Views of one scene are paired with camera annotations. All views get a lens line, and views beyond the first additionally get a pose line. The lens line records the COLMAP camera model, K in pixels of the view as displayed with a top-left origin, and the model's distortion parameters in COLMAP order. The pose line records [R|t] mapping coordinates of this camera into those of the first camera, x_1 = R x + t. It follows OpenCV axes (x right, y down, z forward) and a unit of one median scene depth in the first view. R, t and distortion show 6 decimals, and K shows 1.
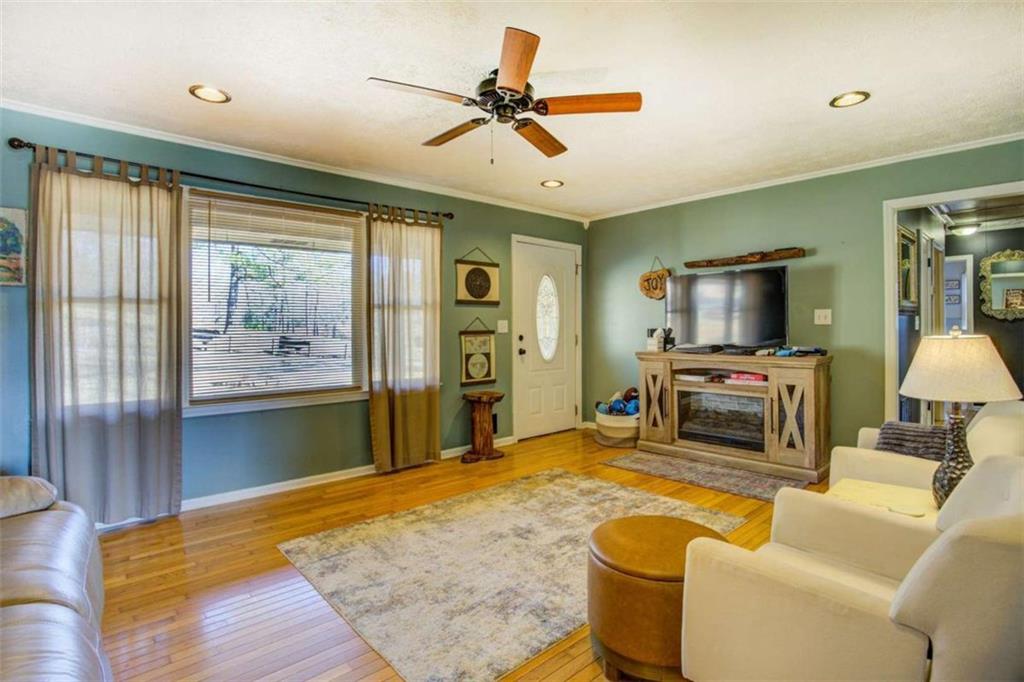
lens RADIAL K [[522.0, 0, 509.8], [0, 522.0, 335.9], [0, 0, 1]] dist [-0.000142, -0.000009]
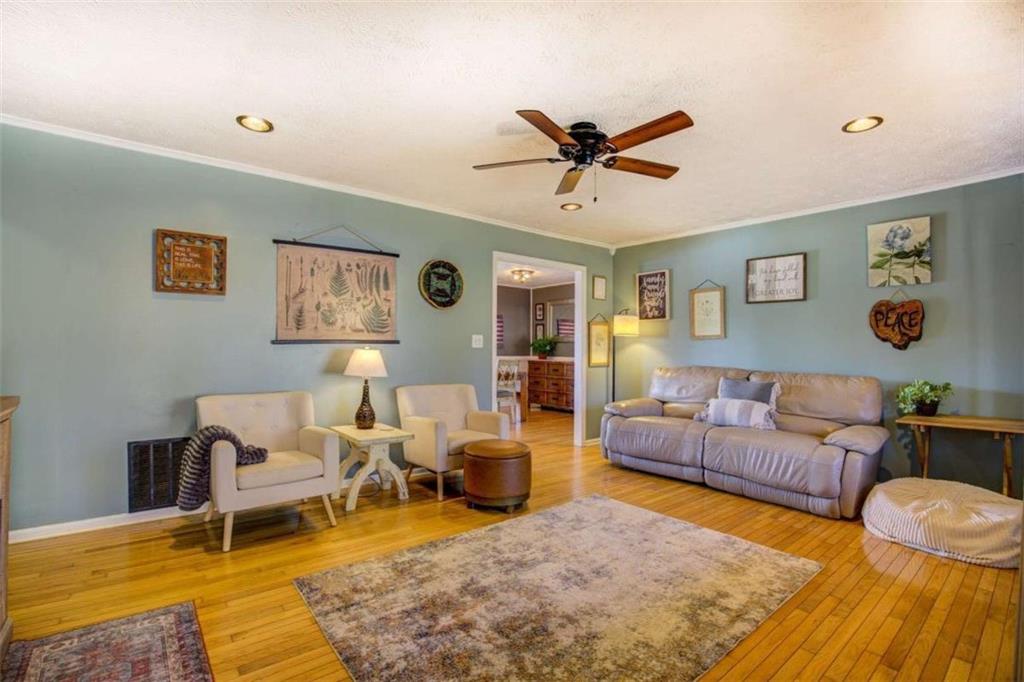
lens RADIAL K [[466.5, 0, 514.8], [0, 466.5, 343.1], [0, 0, 1]] dist [-0.000508, -0.000045]
pose [[-0.998864, -0.003846, 0.047494, 0.082314], [-0.003856, 0.999993, -0.000126, -0.013152], [-0.047493, -0.000309, -0.998872, 1.663935]]
